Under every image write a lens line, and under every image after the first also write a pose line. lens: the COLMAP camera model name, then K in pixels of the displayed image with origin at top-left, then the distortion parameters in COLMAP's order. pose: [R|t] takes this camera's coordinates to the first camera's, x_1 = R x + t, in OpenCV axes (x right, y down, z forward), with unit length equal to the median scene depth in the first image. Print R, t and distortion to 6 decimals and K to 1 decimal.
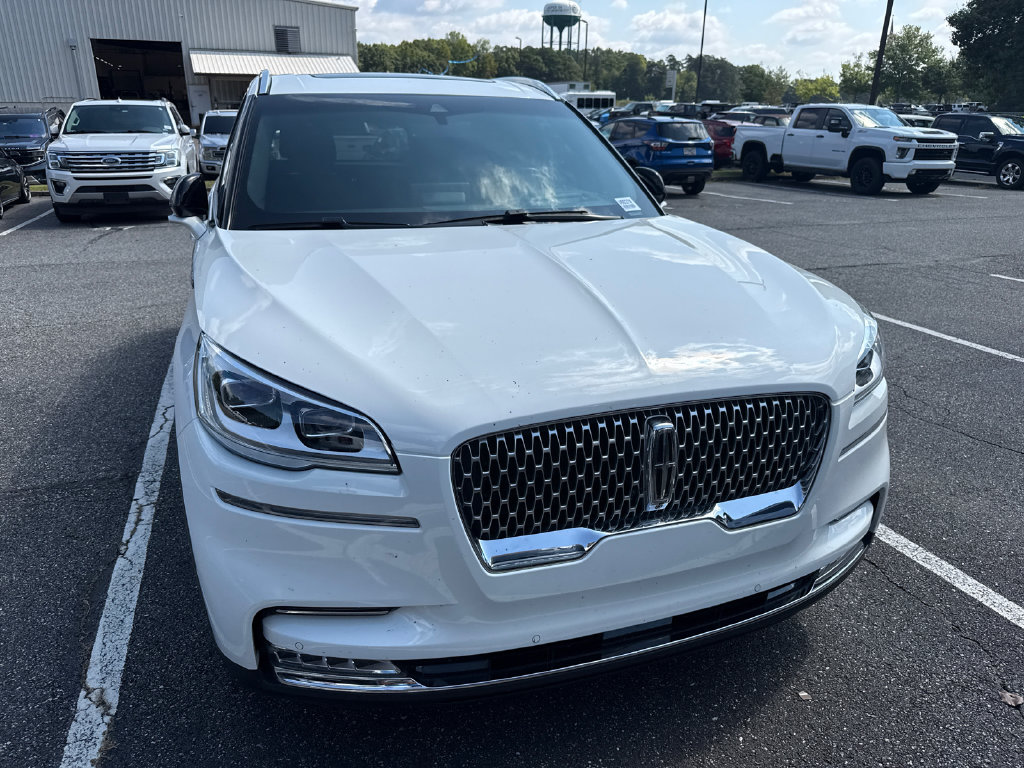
lens RADIAL K [[732.0, 0, 506.3], [0, 732.0, 389.9], [0, 0, 1]] dist [0.009874, -0.016881]
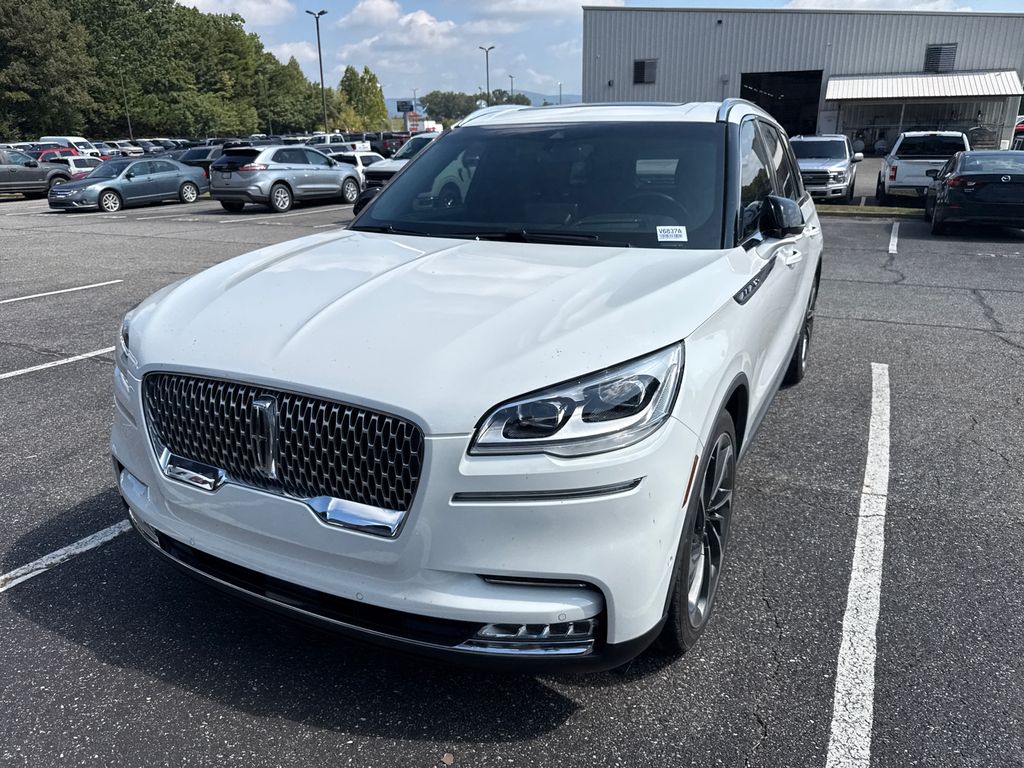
lens RADIAL K [[732.0, 0, 509.3], [0, 732.0, 380.3], [0, 0, 1]] dist [0.009874, -0.016881]
pose [[0.694925, 0.209977, -0.687741, 0.158358], [-0.238661, 0.969552, 0.054864, -0.017948], [0.678321, 0.126011, 0.723880, 0.050661]]
